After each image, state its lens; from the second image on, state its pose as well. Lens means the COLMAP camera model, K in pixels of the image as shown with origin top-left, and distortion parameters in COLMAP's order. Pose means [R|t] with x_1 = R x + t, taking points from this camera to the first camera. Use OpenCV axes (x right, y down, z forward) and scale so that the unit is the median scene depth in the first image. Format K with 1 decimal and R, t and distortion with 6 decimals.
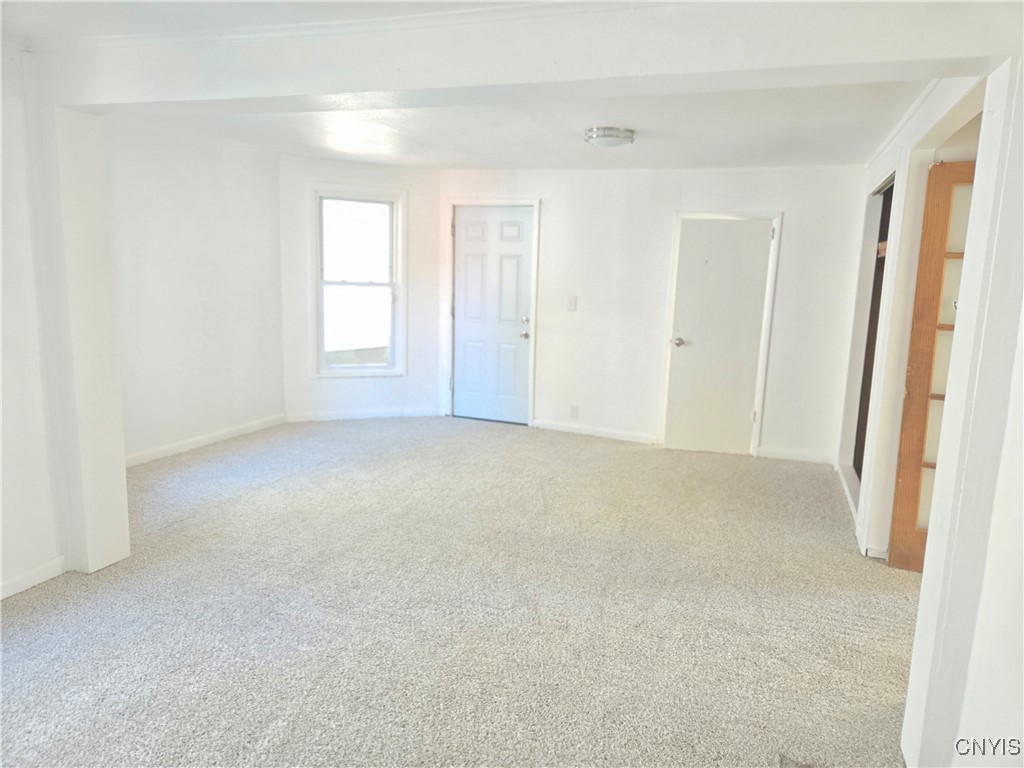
lens RADIAL K [[673.0, 0, 513.5], [0, 673.0, 381.1], [0, 0, 1]] dist [0.061942, -0.057917]
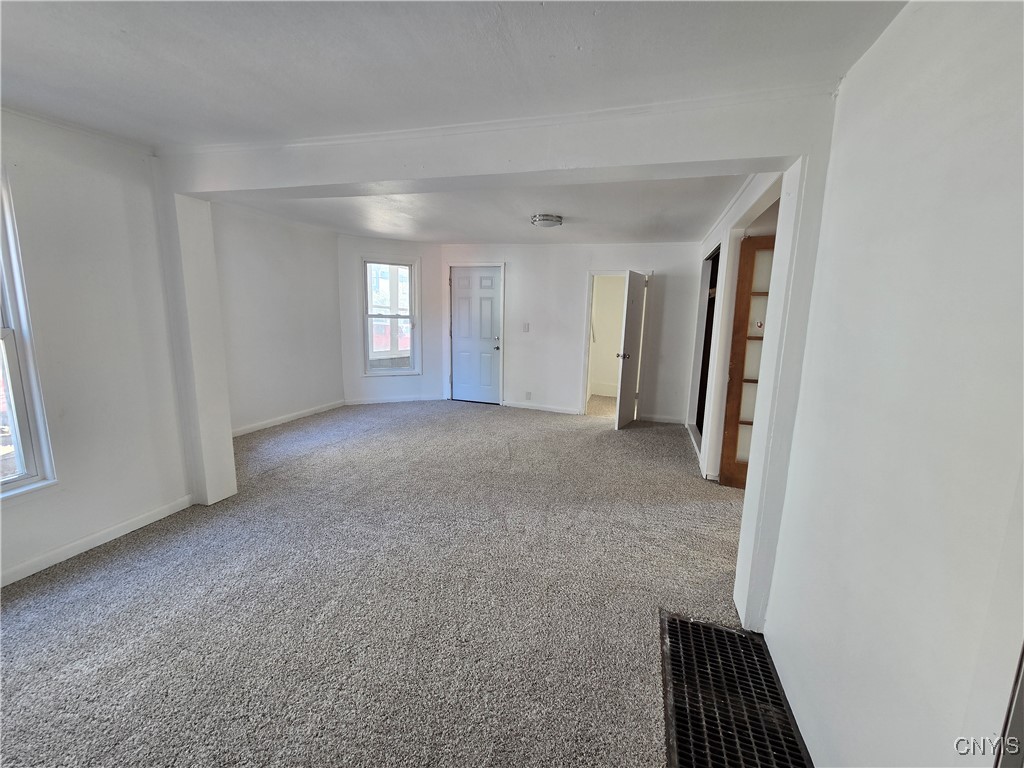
lens RADIAL K [[419.7, 0, 515.6], [0, 419.7, 382.4], [0, 0, 1]] dist [0.000402, 0.000655]
pose [[0.998106, -0.015607, 0.059499, 0.005273], [0.014870, 0.999807, 0.012821, 0.005615], [-0.059687, -0.011912, 0.998146, 0.029150]]
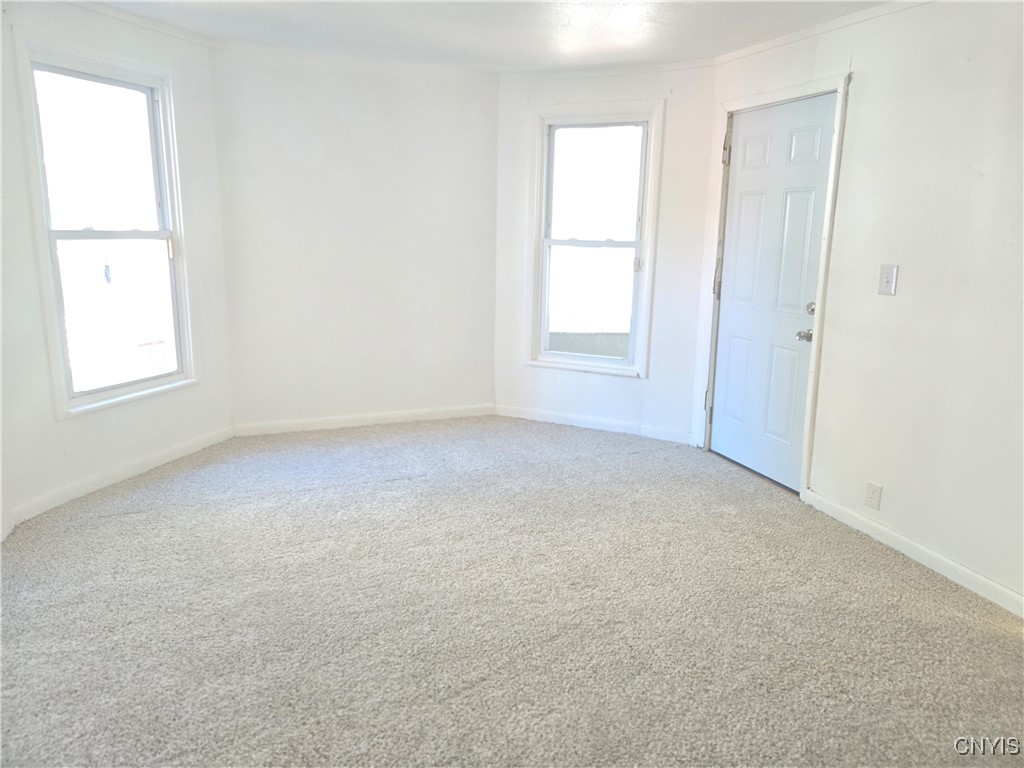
lens RADIAL K [[689.2, 0, 512.5], [0, 689.2, 373.8], [0, 0, 1]] dist [0.037497, -0.000771]
pose [[0.676083, 0.134676, -0.724413, 1.339506], [-0.111739, 0.990523, 0.079864, -0.277782], [0.728303, 0.026950, 0.684725, 2.194789]]
